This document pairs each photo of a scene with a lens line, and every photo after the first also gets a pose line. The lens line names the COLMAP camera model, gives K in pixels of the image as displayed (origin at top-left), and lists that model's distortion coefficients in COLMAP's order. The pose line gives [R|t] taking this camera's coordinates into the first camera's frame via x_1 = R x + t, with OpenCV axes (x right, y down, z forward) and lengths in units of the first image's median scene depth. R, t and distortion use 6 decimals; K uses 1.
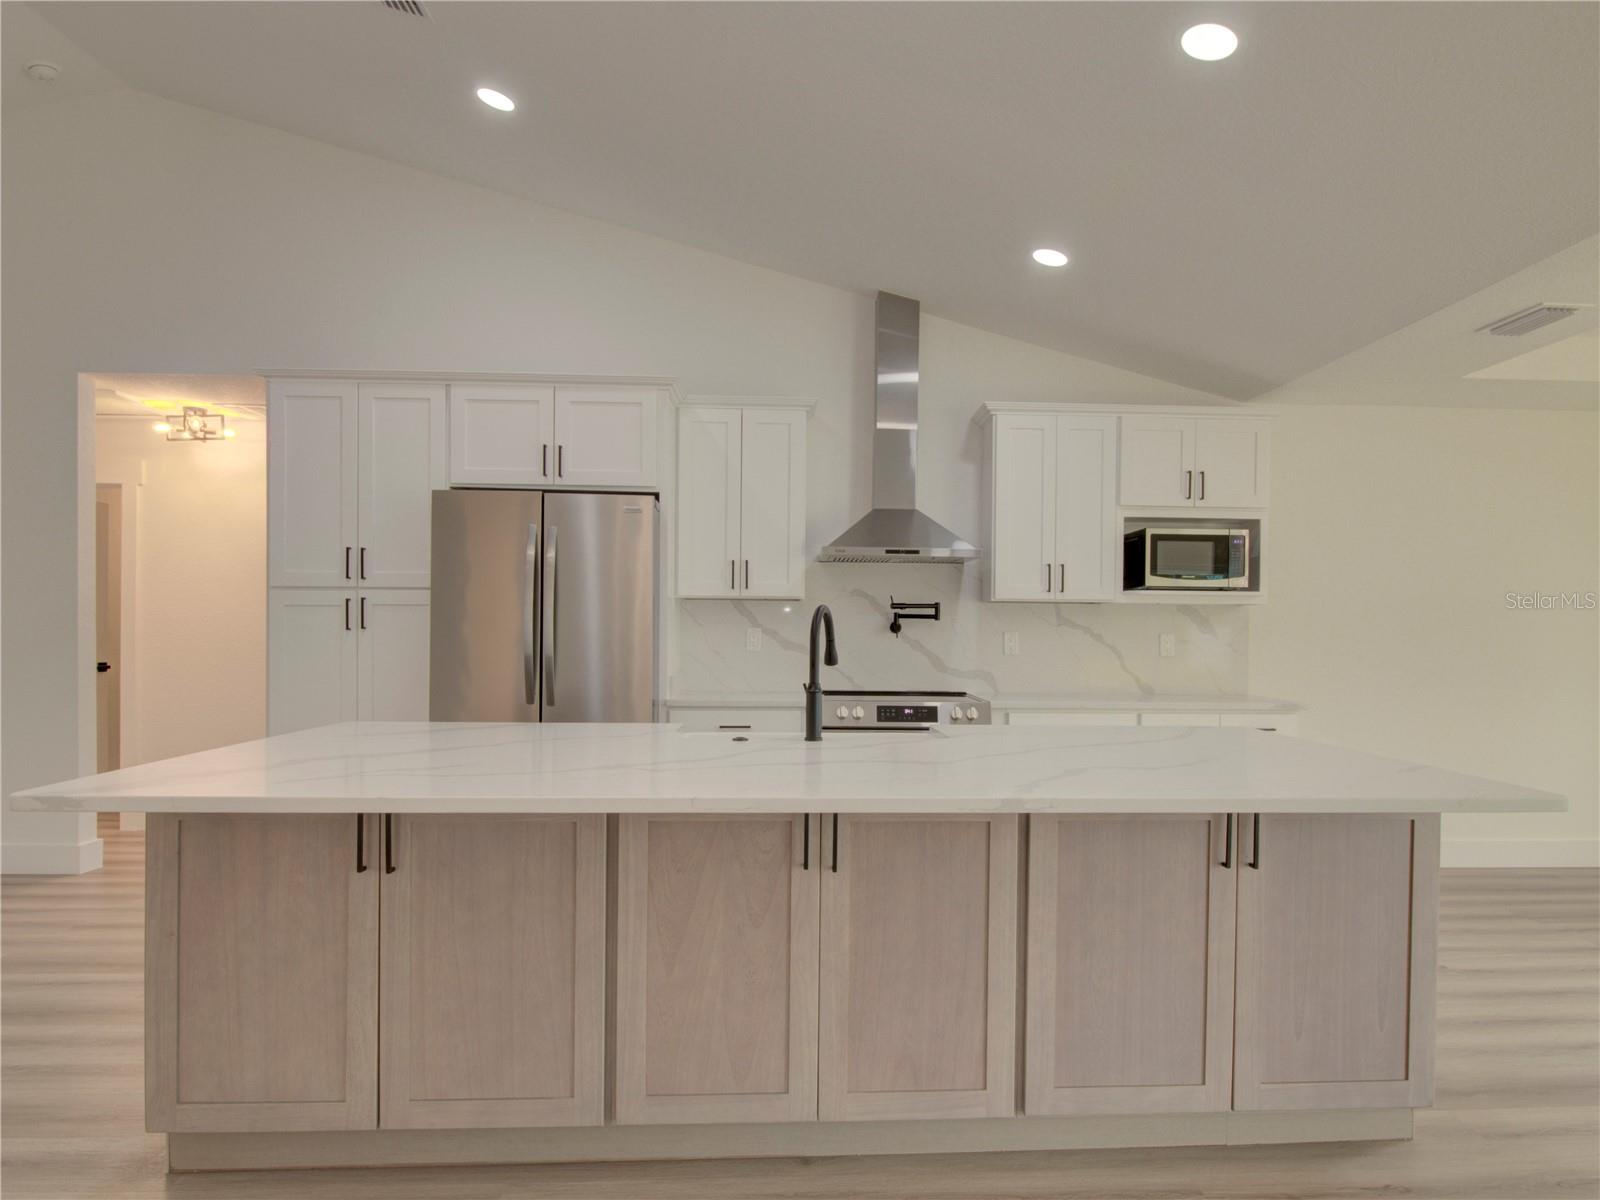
lens RADIAL K [[1026.4, 0, 798.7], [0, 1026.4, 652.0], [0, 0, 1]] dist [-0.005129, -0.001161]
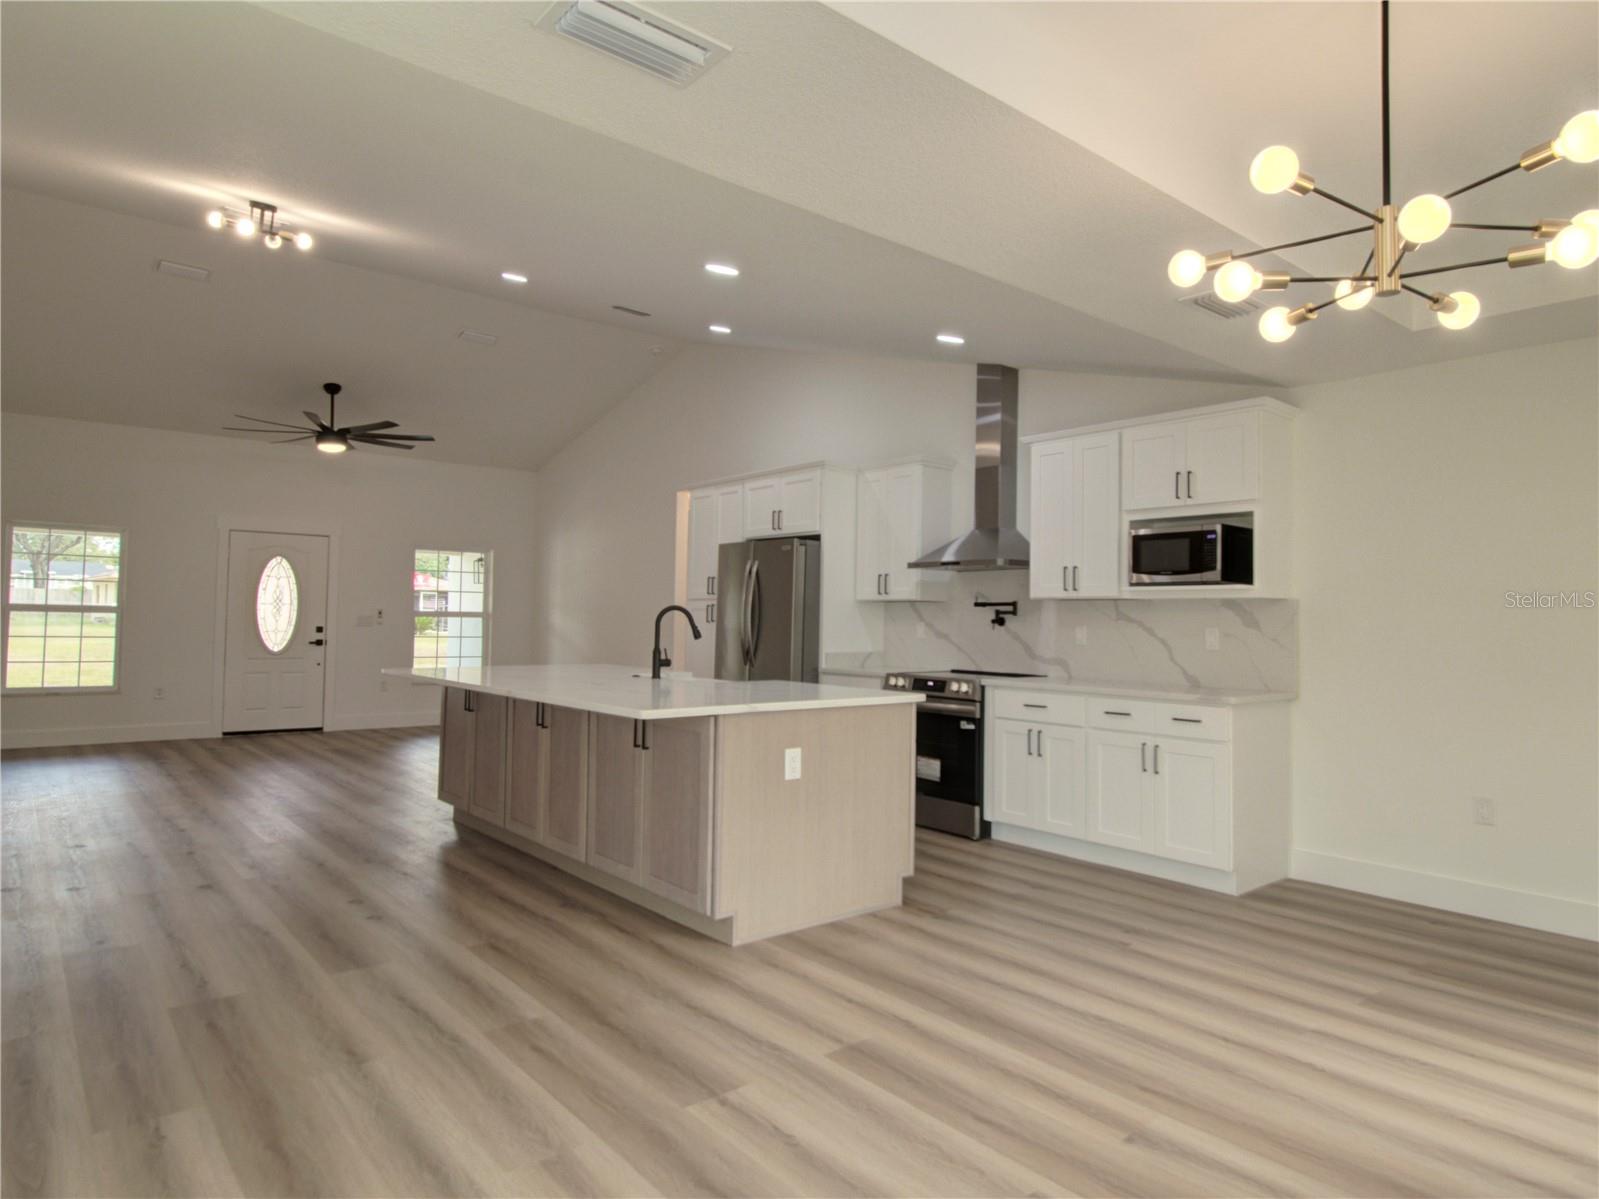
lens RADIAL K [[993.9, 0, 805.2], [0, 993.9, 592.7], [0, 0, 1]] dist [-0.002987, -0.001391]
pose [[0.582550, -0.025490, -0.812395, 0.980641], [-0.026570, 0.998377, -0.050378, 0.008680], [0.812360, 0.050933, 0.580927, 0.101477]]
